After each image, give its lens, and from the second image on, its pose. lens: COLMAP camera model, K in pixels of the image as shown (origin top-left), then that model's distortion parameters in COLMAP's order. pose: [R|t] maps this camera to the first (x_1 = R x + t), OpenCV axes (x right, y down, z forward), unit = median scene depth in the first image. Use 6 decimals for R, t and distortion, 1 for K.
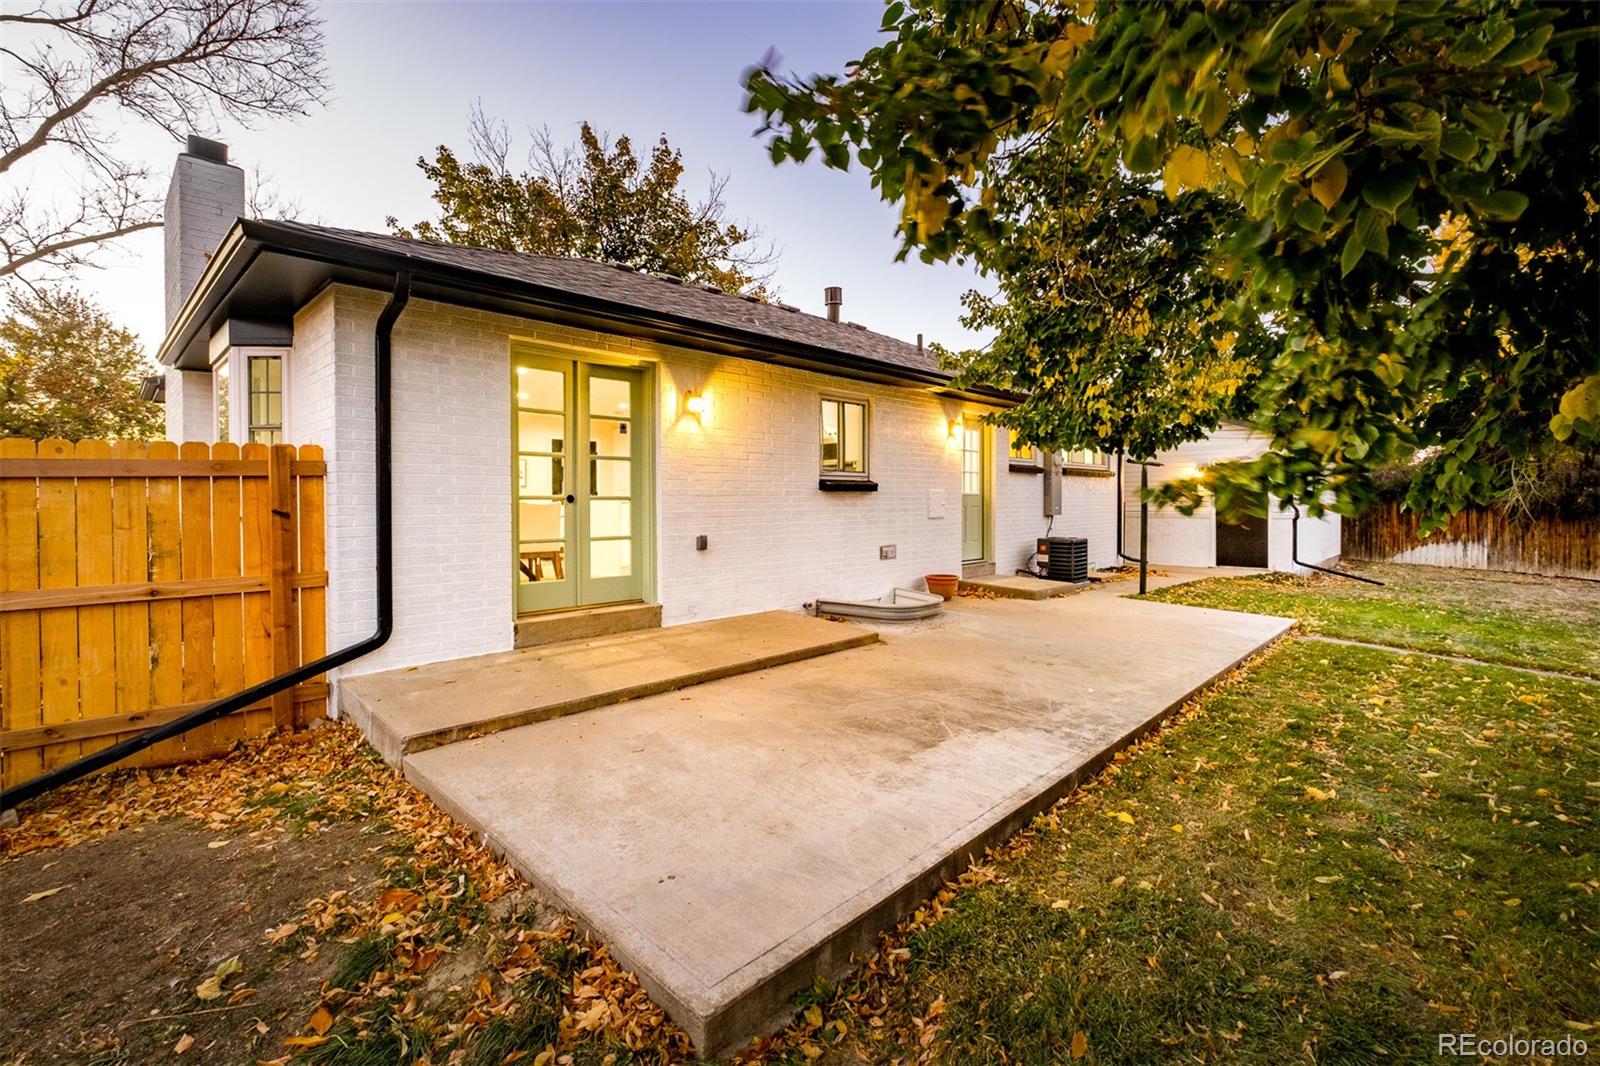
lens RADIAL K [[697.7, 0, 800.0], [0, 697.7, 533.0], [0, 0, 1]] dist [-0.014080, -0.000156]
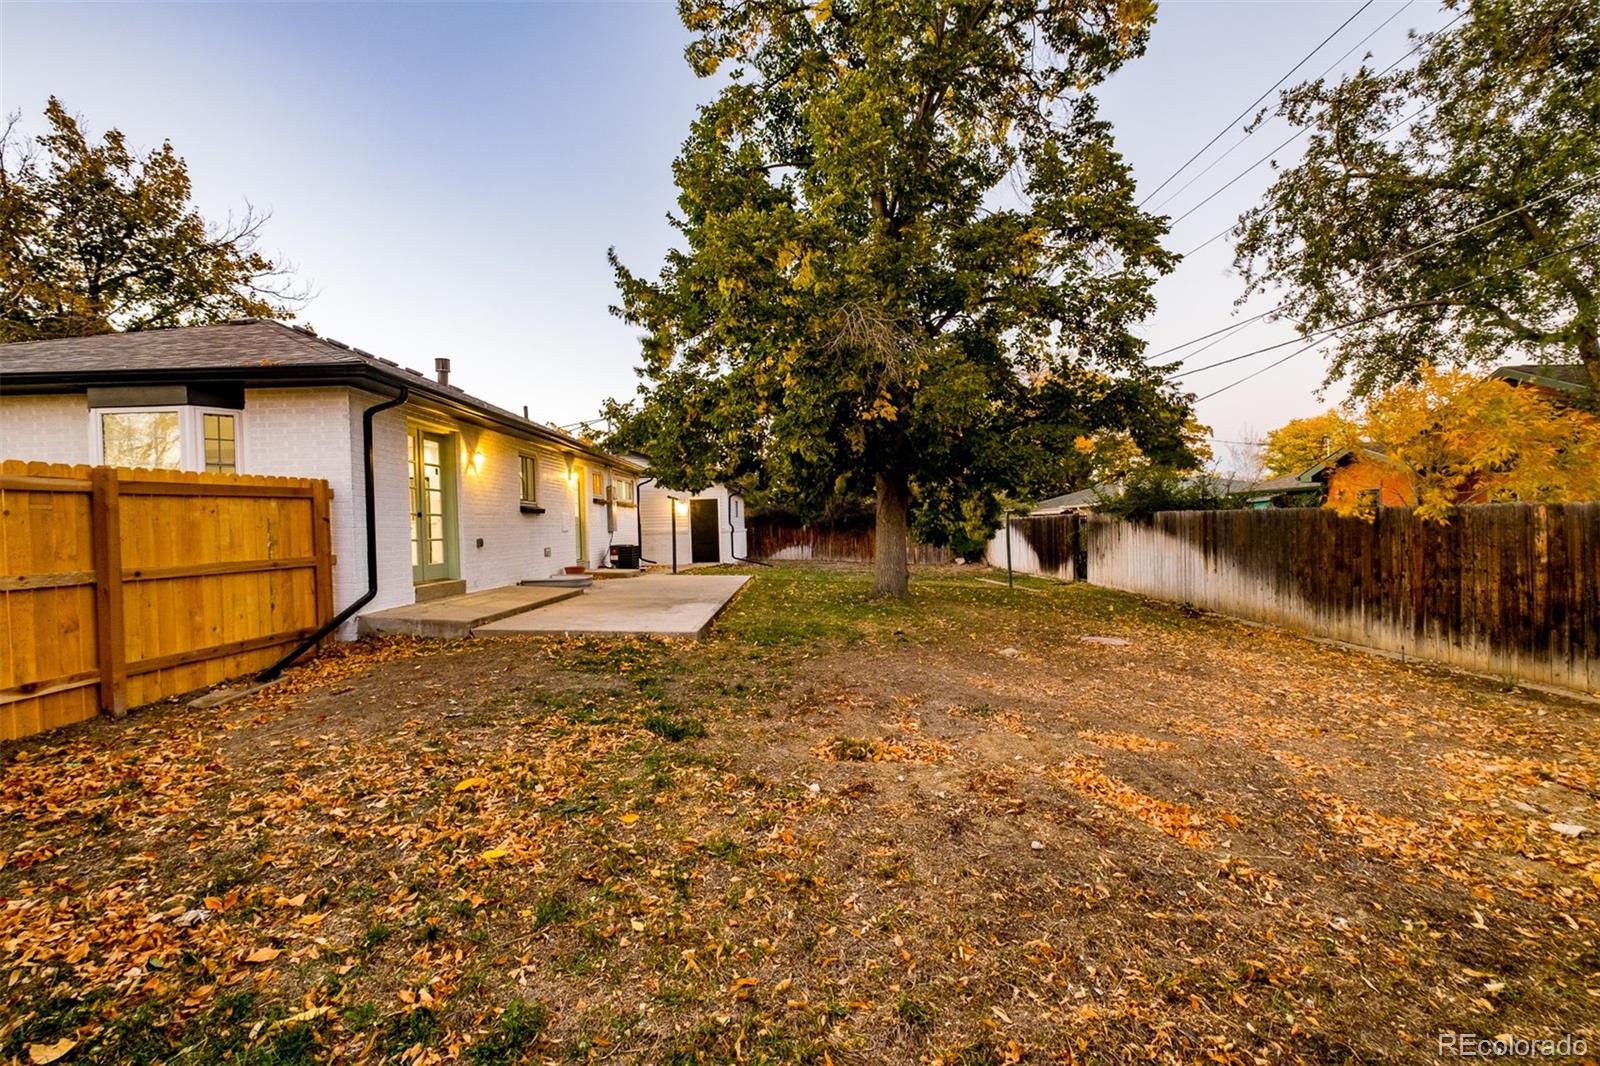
lens RADIAL K [[675.1, 0, 800.0], [0, 675.1, 533.0], [0, 0, 1]] dist [0.000164, 0.000111]
pose [[0.711332, -0.019151, 0.702596, -0.365475], [0.053346, 0.998216, -0.026799, 0.037692], [-0.700829, 0.056544, 0.711084, -0.332515]]
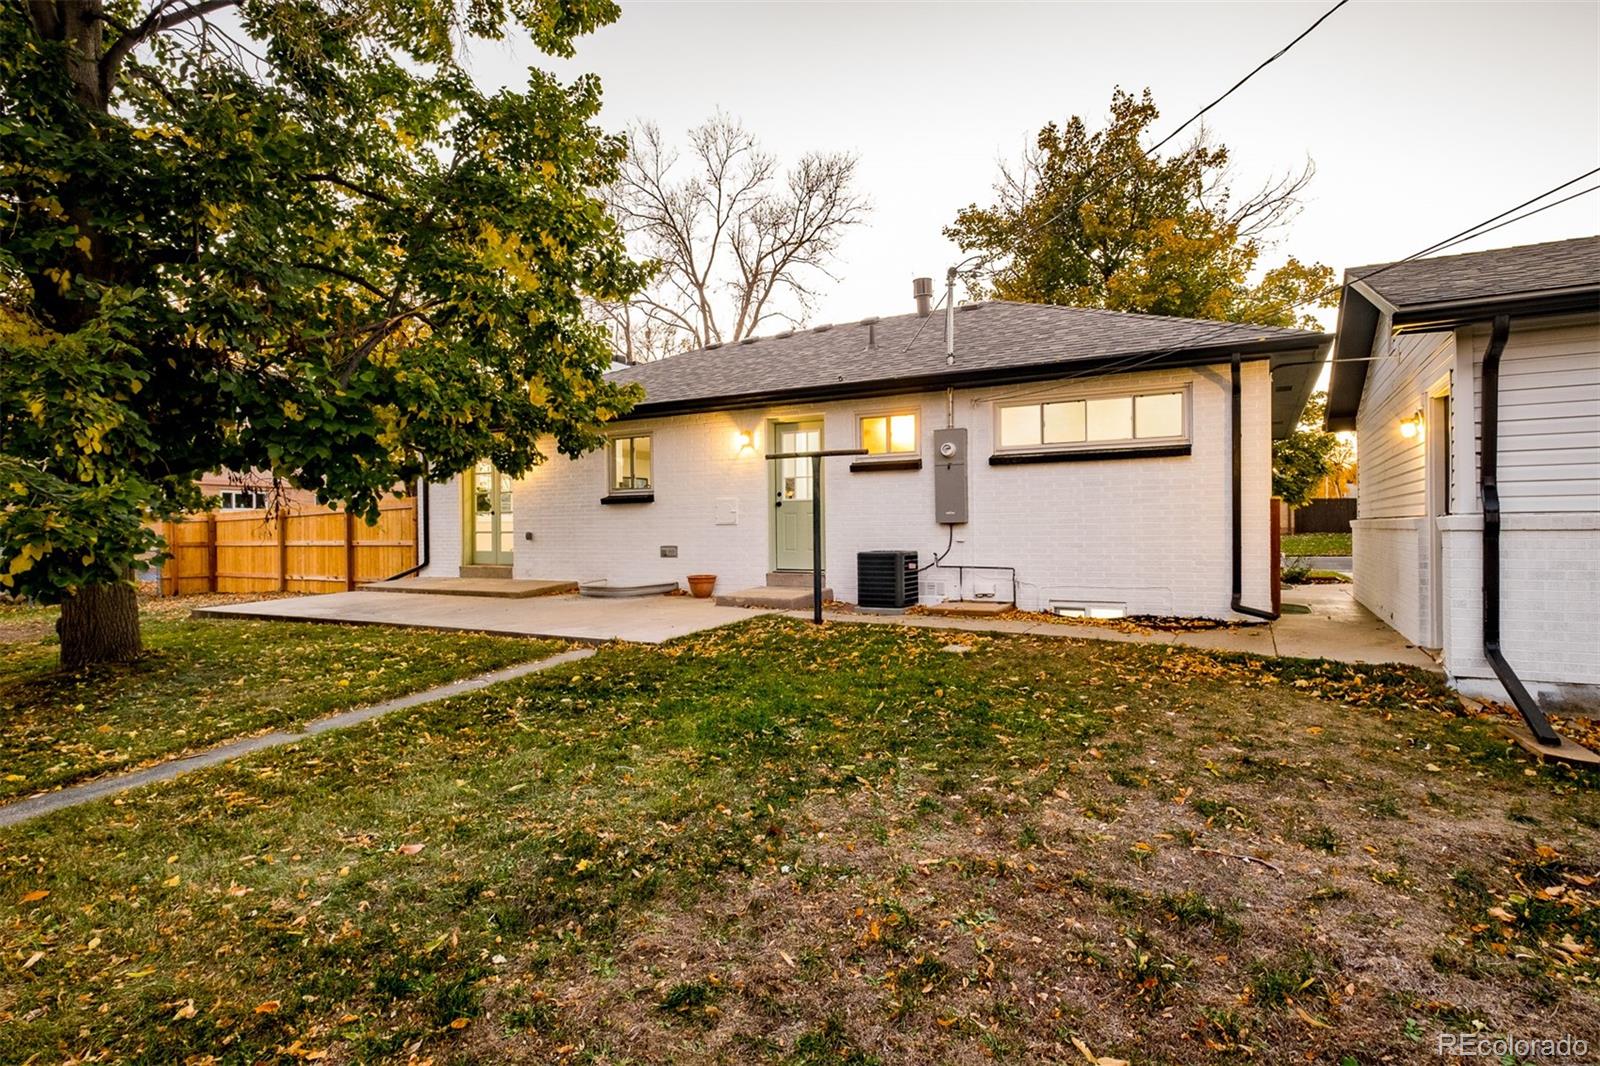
lens RADIAL K [[840.7, 0, 800.0], [0, 840.7, 533.0], [0, 0, 1]] dist [0.000797, 0.000090]
pose [[0.257836, 0.001698, -0.966187, 1.071349], [-0.035106, 0.999355, -0.007612, -0.000841], [0.965551, 0.035882, 0.257729, 0.566867]]
